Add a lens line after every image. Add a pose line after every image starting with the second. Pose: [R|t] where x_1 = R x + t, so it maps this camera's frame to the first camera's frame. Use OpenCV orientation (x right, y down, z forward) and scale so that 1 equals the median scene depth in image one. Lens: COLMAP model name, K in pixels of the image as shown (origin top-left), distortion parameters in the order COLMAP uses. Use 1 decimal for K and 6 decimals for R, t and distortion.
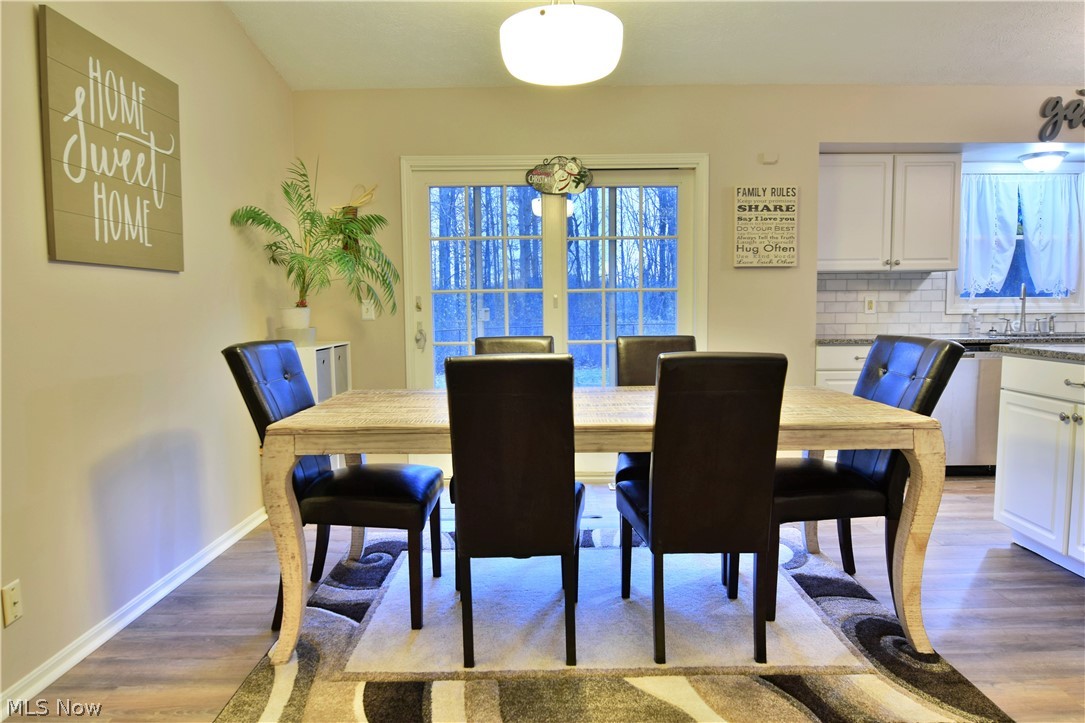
lens RADIAL K [[667.1, 0, 565.8], [0, 667.1, 360.5], [0, 0, 1]] dist [-0.006551, -0.006544]
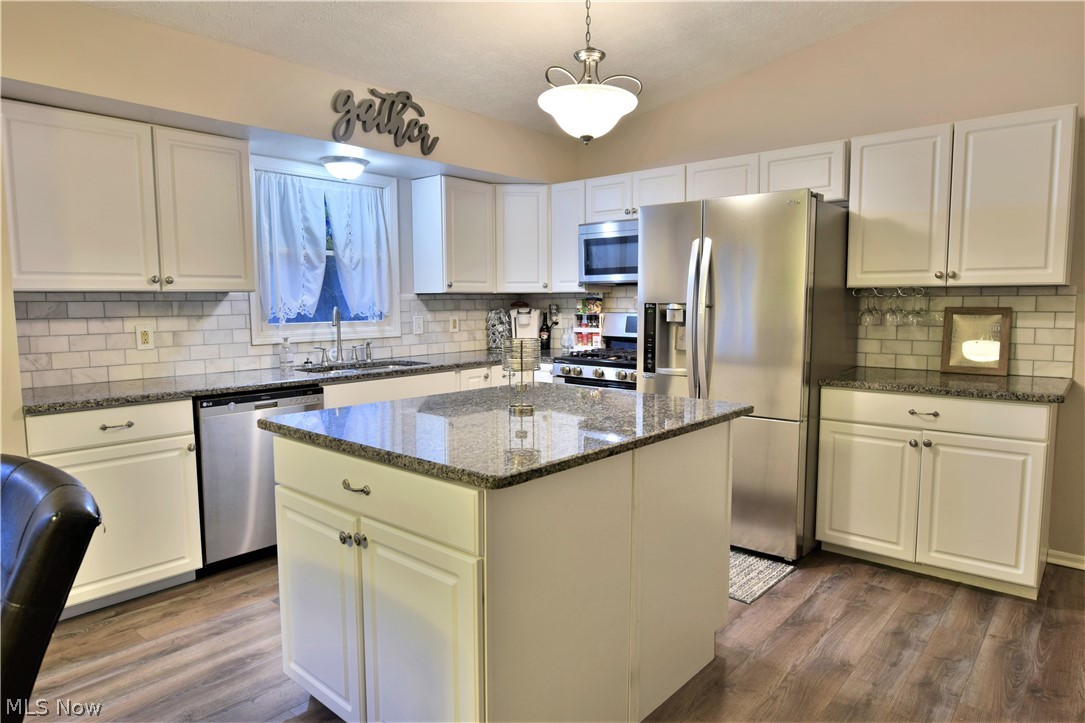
lens RADIAL K [[667.1, 0, 541.3], [0, 667.1, 364.7], [0, 0, 1]] dist [-0.006551, -0.006544]
pose [[0.666570, -0.067274, 0.742400, 0.210852], [0.064734, 0.997381, 0.032257, -0.049888], [-0.742626, 0.026556, 0.669180, 0.214095]]
